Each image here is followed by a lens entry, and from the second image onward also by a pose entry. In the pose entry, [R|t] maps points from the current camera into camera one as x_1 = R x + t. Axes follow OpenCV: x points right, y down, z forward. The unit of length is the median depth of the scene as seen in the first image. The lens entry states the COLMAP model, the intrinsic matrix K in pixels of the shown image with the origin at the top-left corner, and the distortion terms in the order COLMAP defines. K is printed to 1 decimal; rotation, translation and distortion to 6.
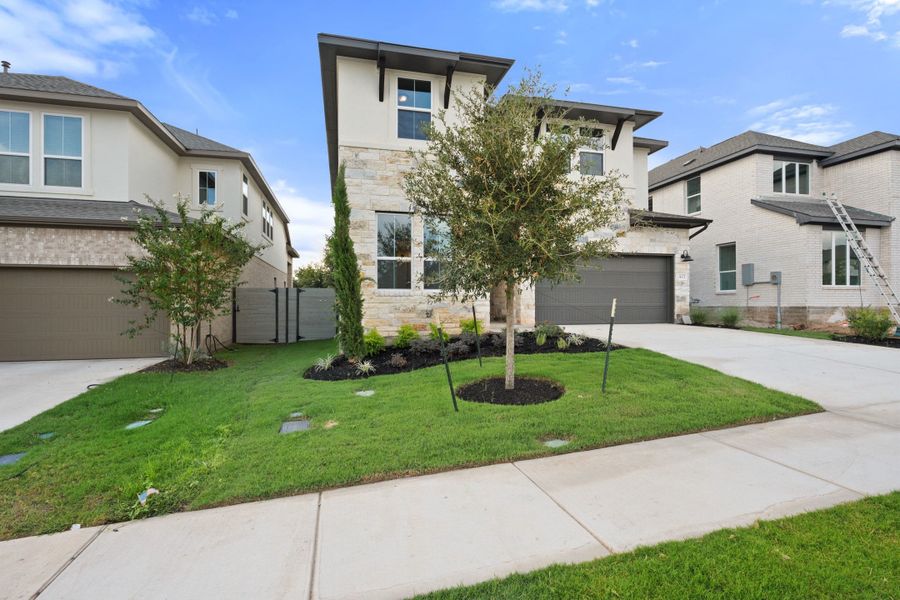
lens RADIAL K [[461.1, 0, 447.8], [0, 461.1, 296.9], [0, 0, 1]] dist [-0.001858, -0.000355]
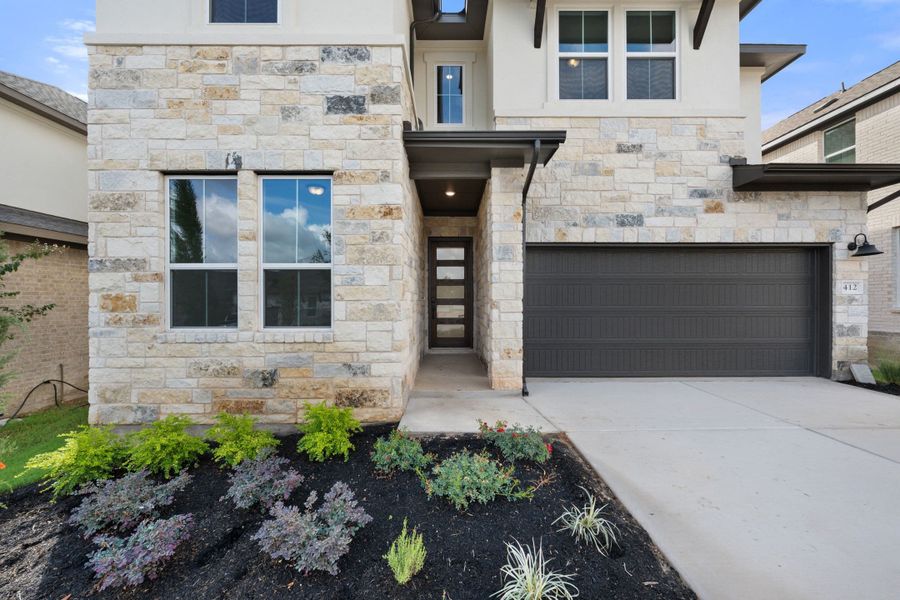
lens RADIAL K [[355.9, 0, 455.8], [0, 355.9, 301.9], [0, 0, 1]] dist [0.000564, 0.000574]
pose [[0.971932, -0.003871, -0.235229, 0.182875], [0.007951, 0.999834, 0.016402, -0.037471], [0.235126, -0.017812, 0.971802, 0.525843]]
